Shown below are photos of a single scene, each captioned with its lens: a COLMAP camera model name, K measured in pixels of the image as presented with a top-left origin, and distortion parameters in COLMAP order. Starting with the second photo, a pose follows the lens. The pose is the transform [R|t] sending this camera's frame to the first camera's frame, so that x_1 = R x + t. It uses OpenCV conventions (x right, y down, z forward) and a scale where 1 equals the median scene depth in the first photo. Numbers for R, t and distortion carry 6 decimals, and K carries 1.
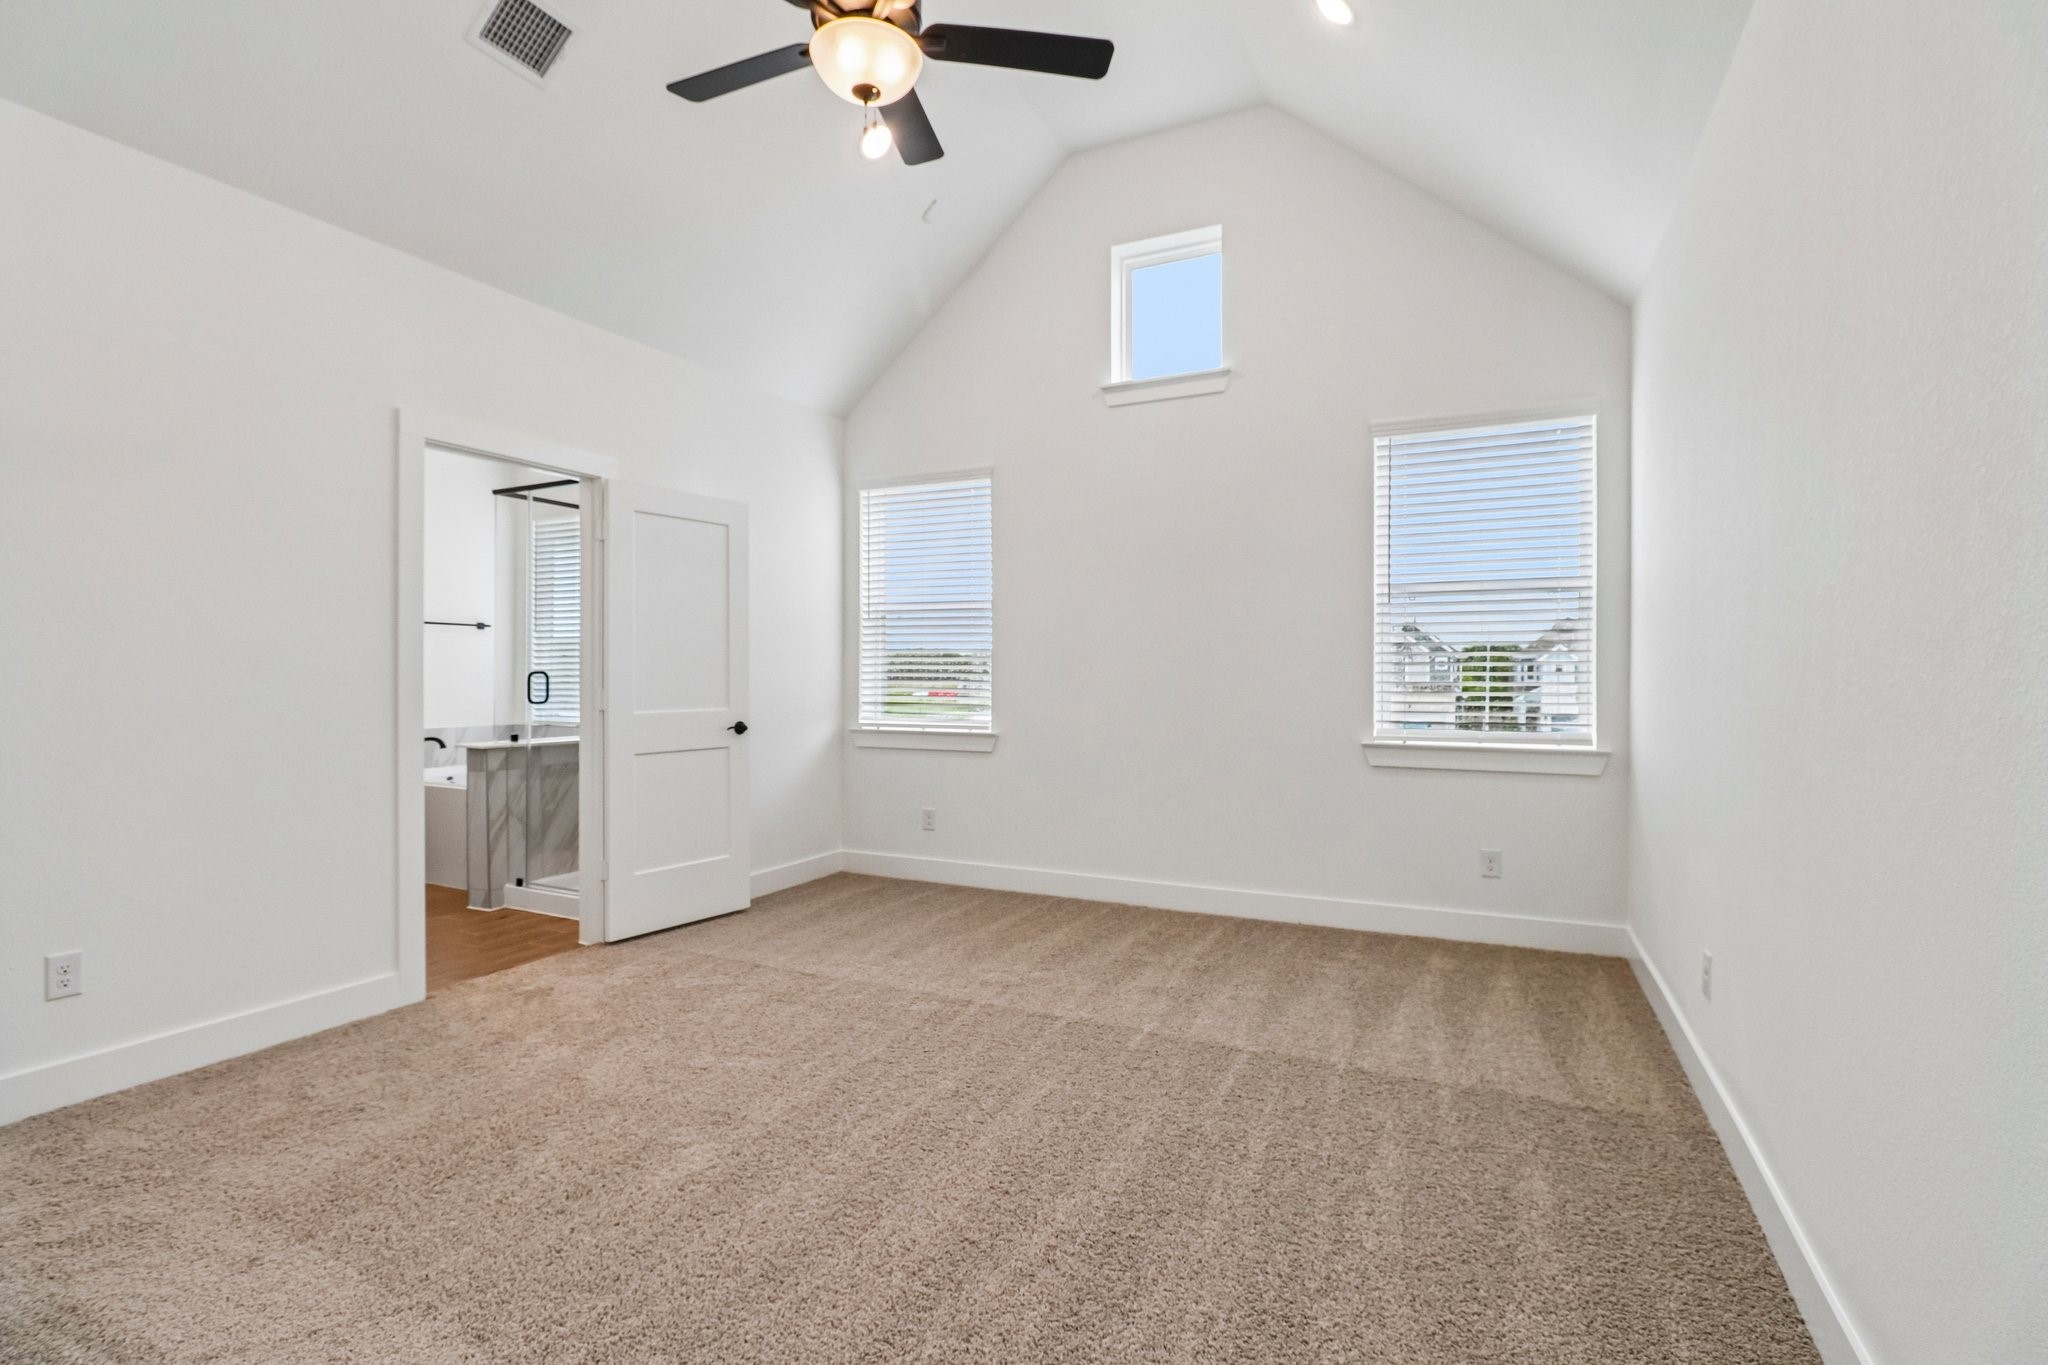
lens RADIAL K [[960.7, 0, 1022.3], [0, 960.7, 681.1], [0, 0, 1]] dist [-0.003040, -0.005741]
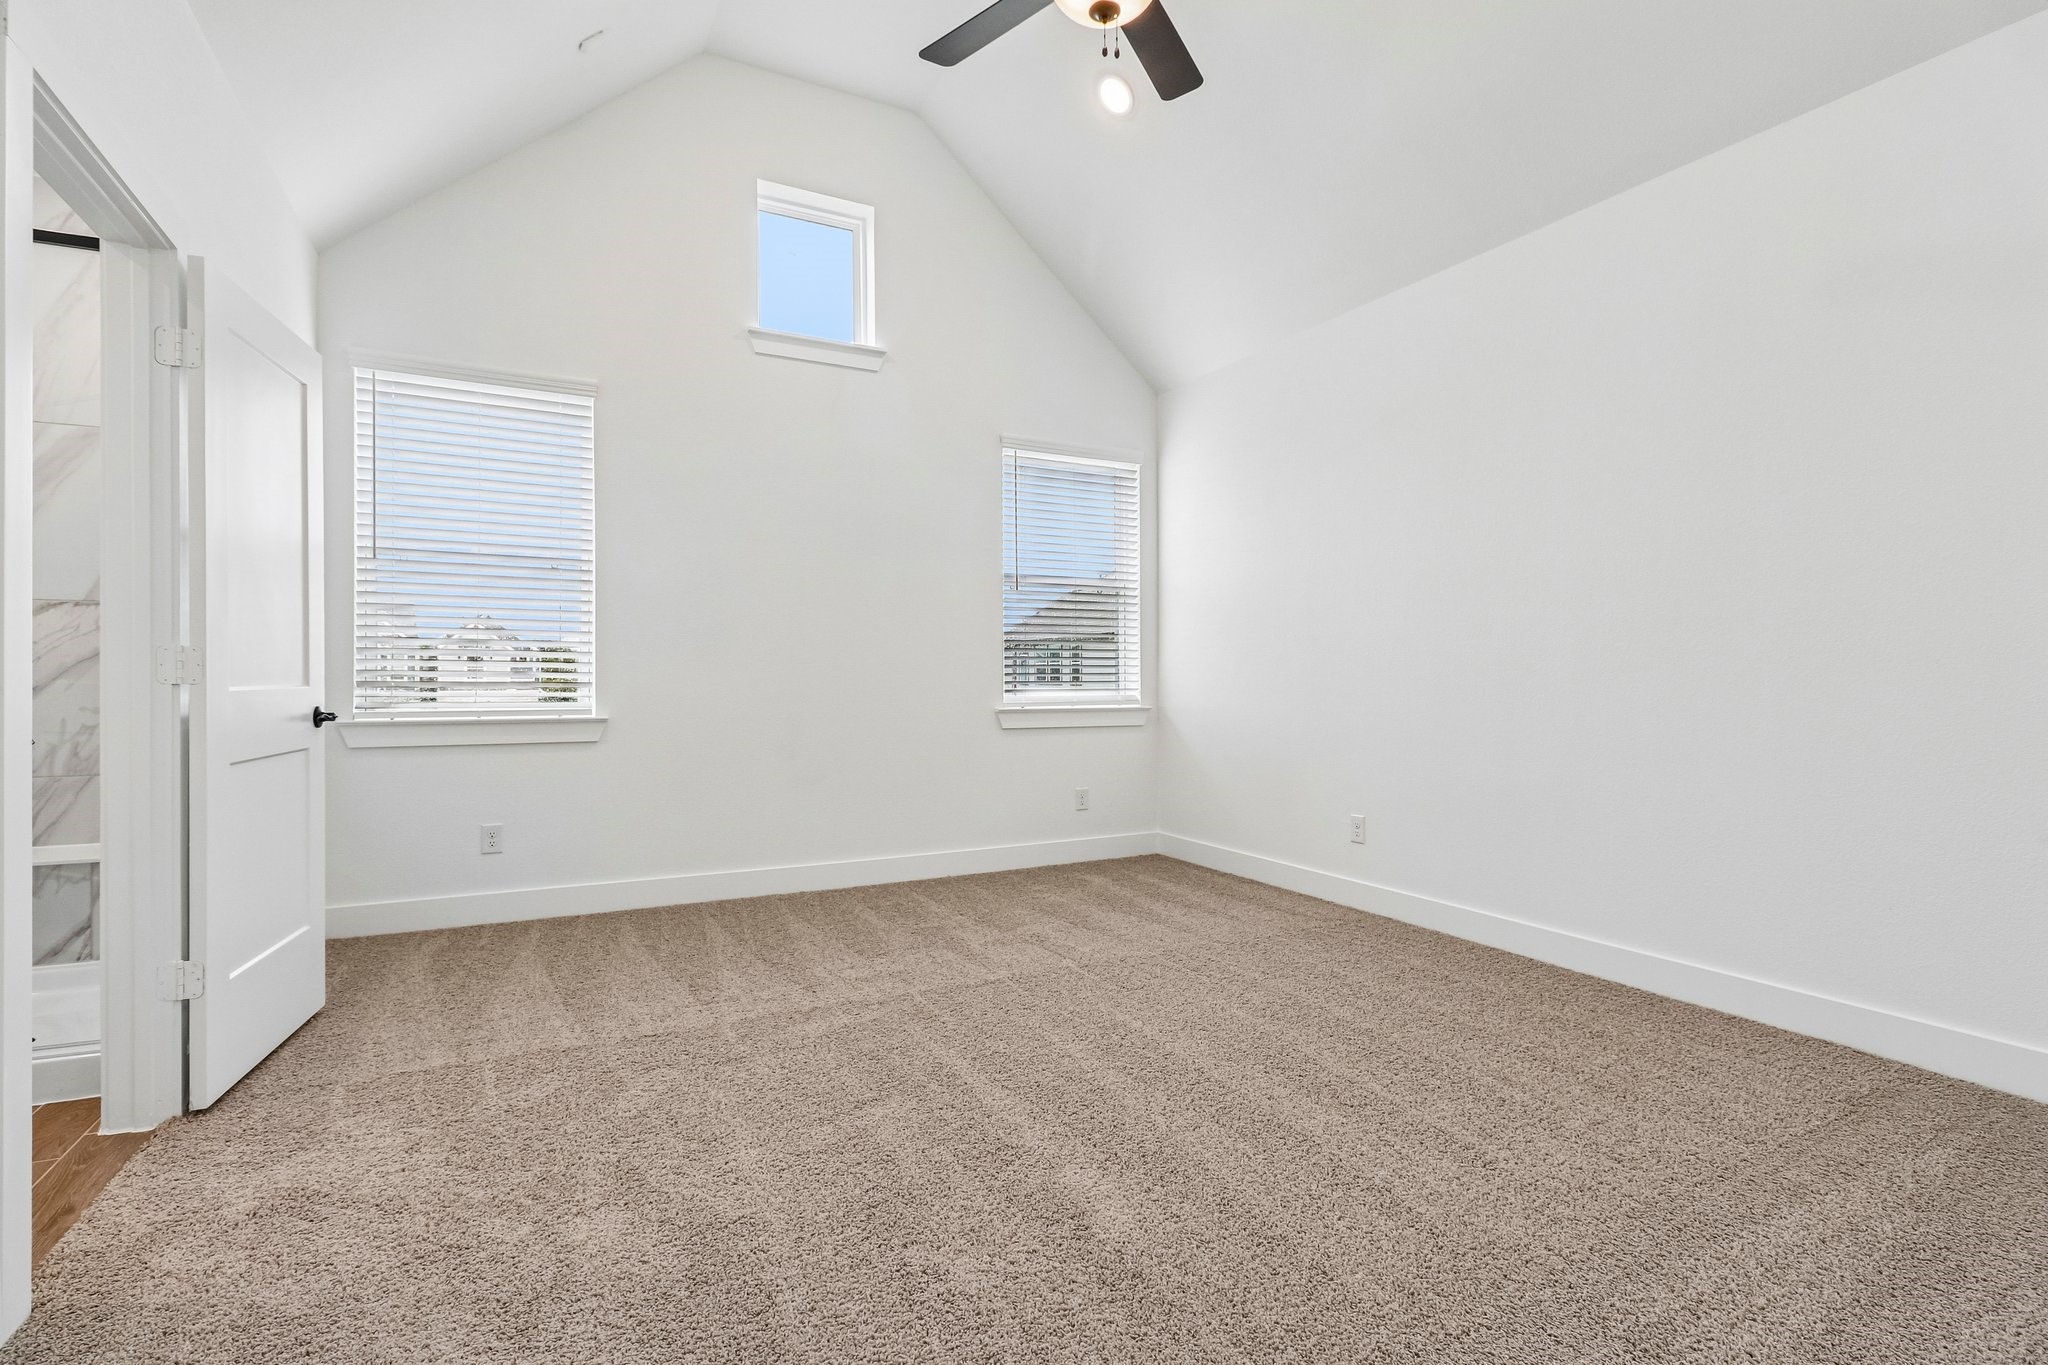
lens RADIAL K [[960.7, 0, 1033.8], [0, 960.7, 680.1], [0, 0, 1]] dist [-0.003040, -0.005741]
pose [[0.590857, -0.003365, 0.806769, -0.598372], [0.004190, 0.999991, 0.001103, 0.030309], [-0.806766, 0.002729, 0.590865, 0.305740]]
